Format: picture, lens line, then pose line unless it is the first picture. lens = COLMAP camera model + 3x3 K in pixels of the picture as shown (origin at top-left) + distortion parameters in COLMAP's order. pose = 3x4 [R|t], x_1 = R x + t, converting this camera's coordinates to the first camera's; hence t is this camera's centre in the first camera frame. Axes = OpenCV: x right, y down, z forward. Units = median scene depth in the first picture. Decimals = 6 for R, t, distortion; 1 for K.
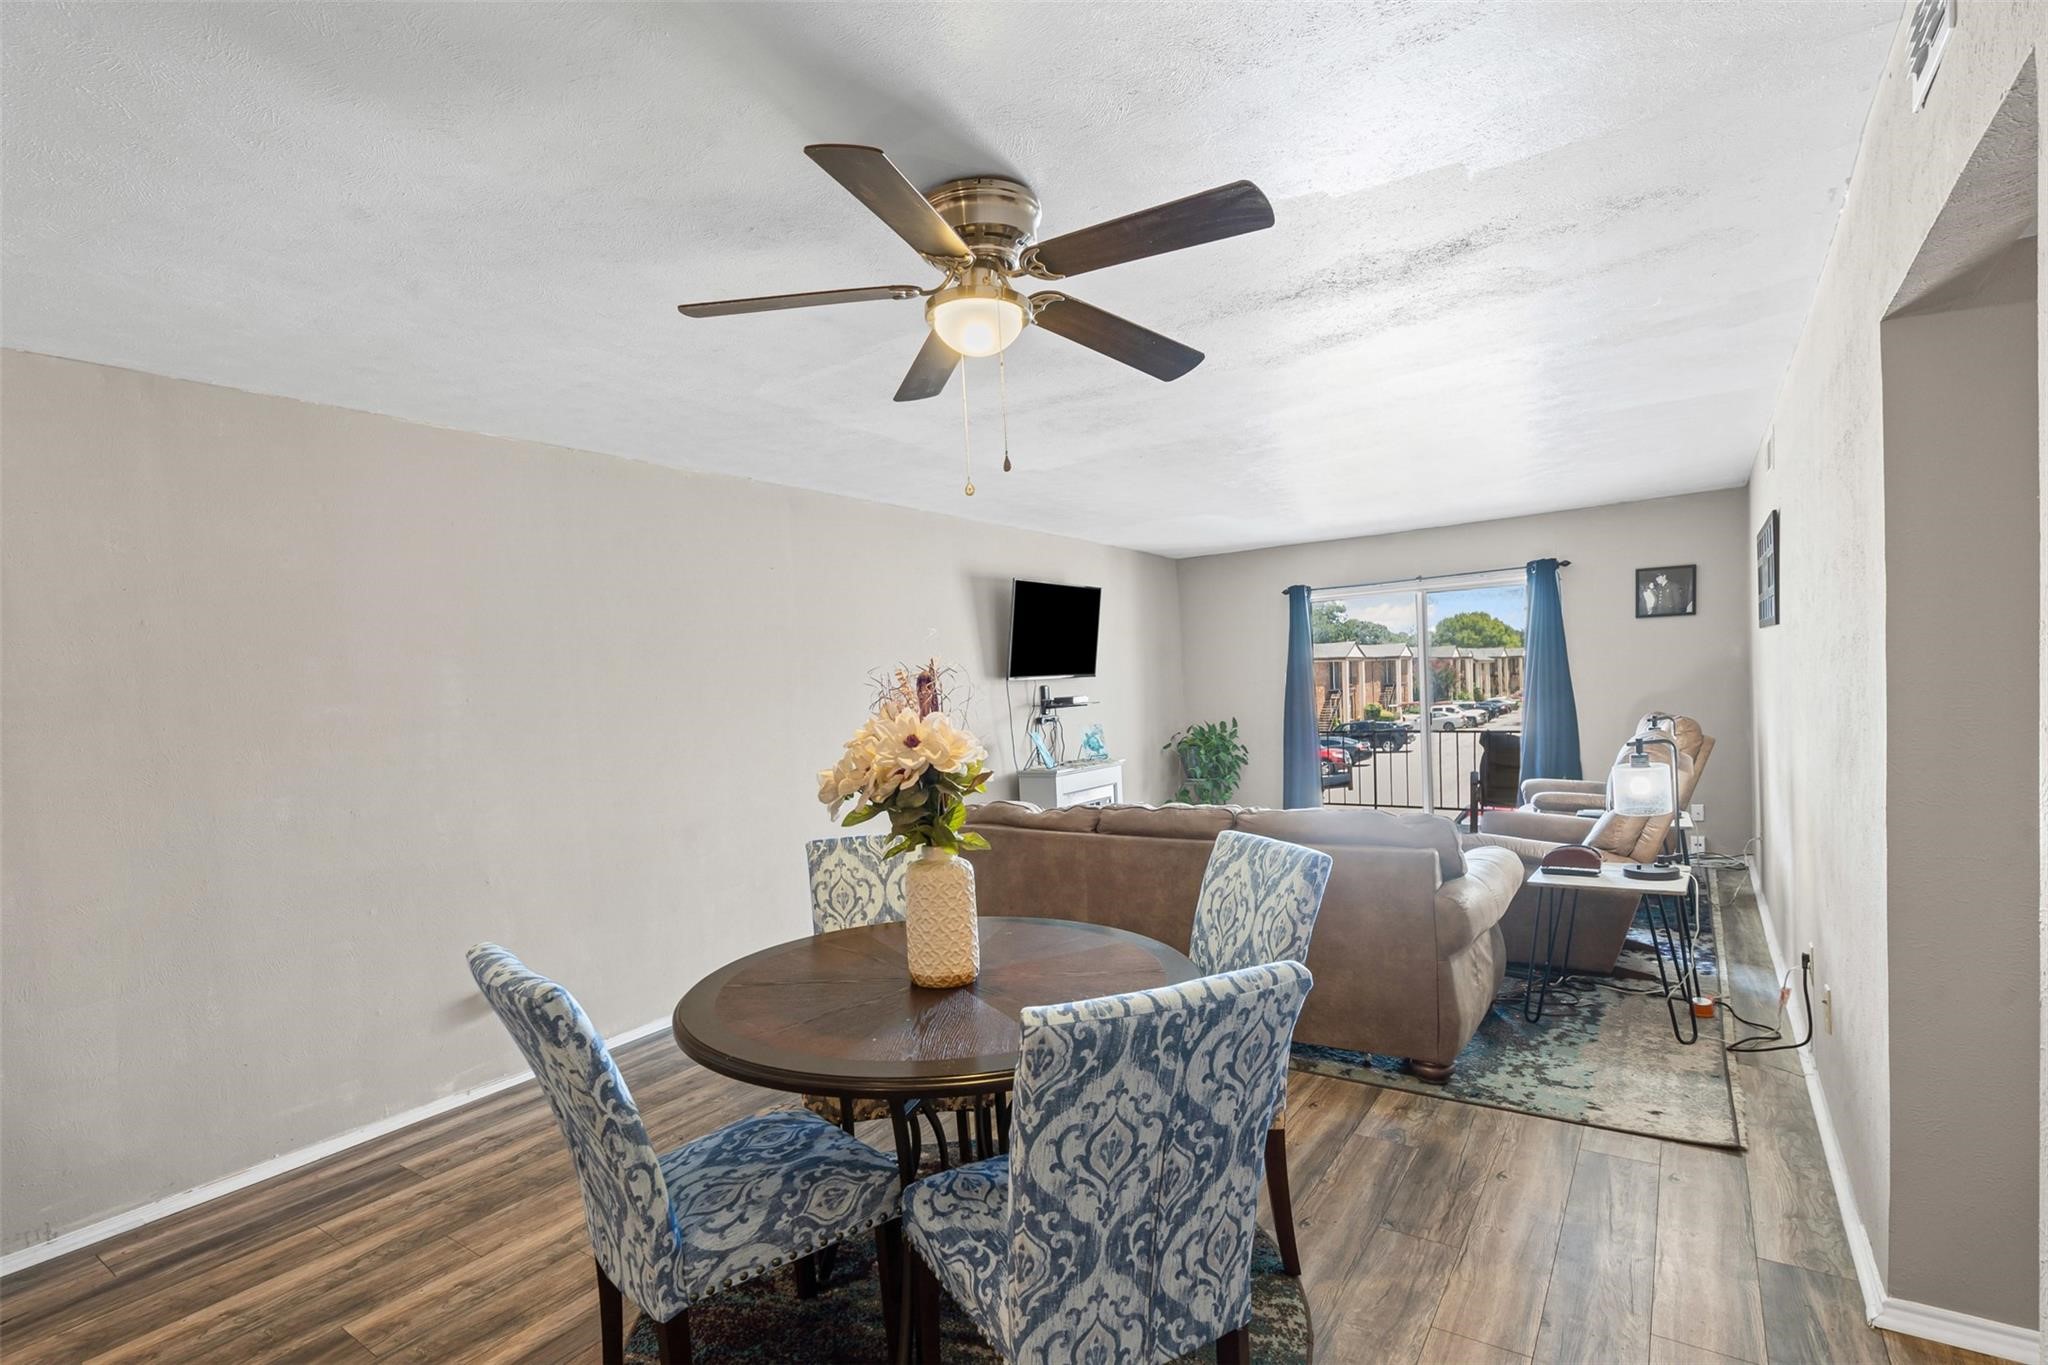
lens RADIAL K [[996.2, 0, 1010.4], [0, 996.2, 738.9], [0, 0, 1]] dist [0.008202, 0.000208]
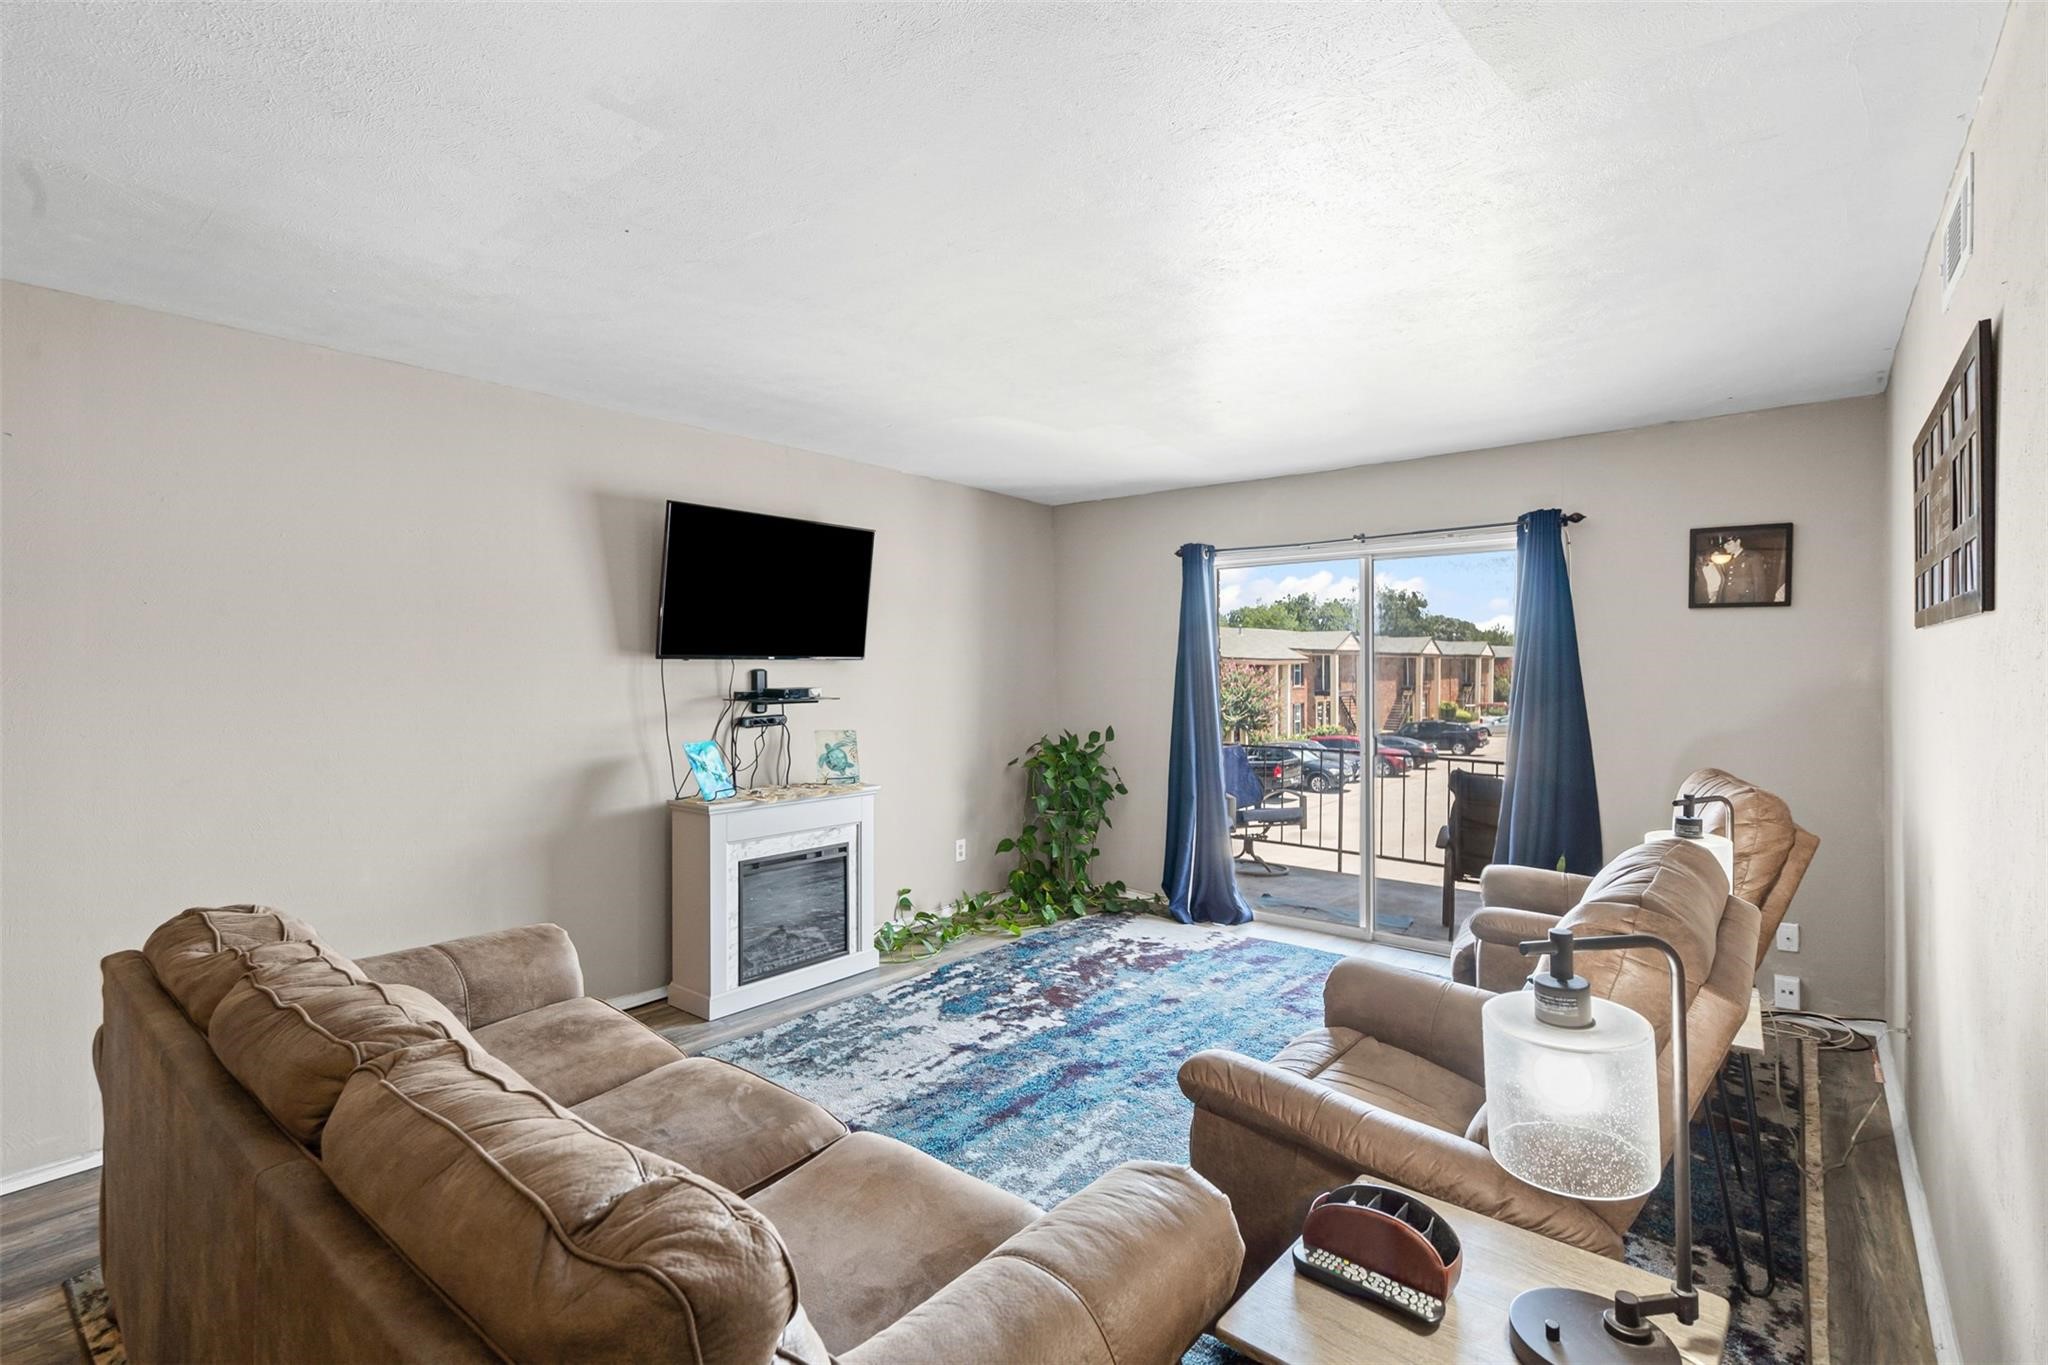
lens RADIAL K [[952.3, 0, 1023.5], [0, 952.3, 672.9], [0, 0, 1]] dist [-0.004035, 0.000350]
pose [[0.994775, 0.050035, -0.088994, 0.228344], [-0.053821, 0.997722, -0.040663, -0.029639], [0.086757, 0.045241, 0.995202, 0.322145]]
